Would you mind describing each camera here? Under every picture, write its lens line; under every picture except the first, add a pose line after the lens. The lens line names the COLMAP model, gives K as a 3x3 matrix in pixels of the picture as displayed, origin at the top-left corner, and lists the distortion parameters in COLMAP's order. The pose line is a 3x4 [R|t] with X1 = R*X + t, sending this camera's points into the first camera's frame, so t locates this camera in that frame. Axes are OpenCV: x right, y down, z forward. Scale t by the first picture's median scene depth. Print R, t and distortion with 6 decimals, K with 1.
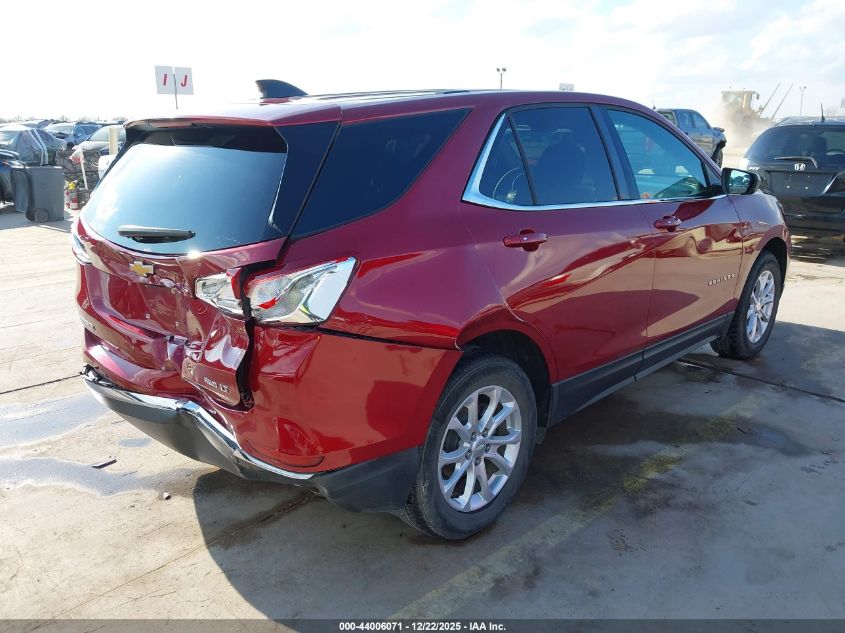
lens RADIAL K [[689.2, 0, 423.1], [0, 689.2, 319.1], [0, 0, 1]] dist [0.027961, -0.019540]
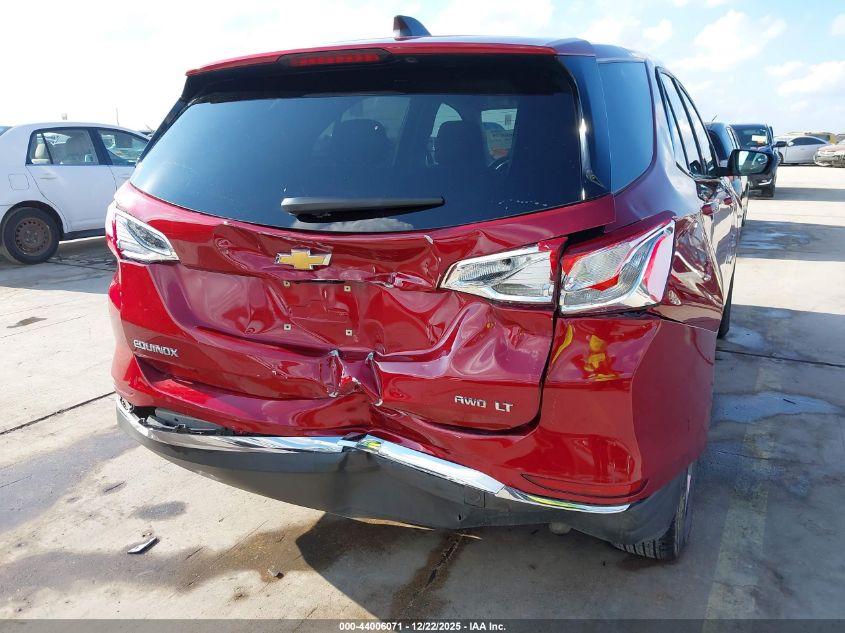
lens RADIAL K [[689.2, 0, 425.1], [0, 689.2, 314.0], [0, 0, 1]] dist [0.027961, -0.019540]
pose [[0.939026, -0.071488, 0.336333, -0.505345], [0.081062, 0.996604, -0.014493, 0.003581], [-0.334155, 0.040873, 0.941632, 0.270511]]
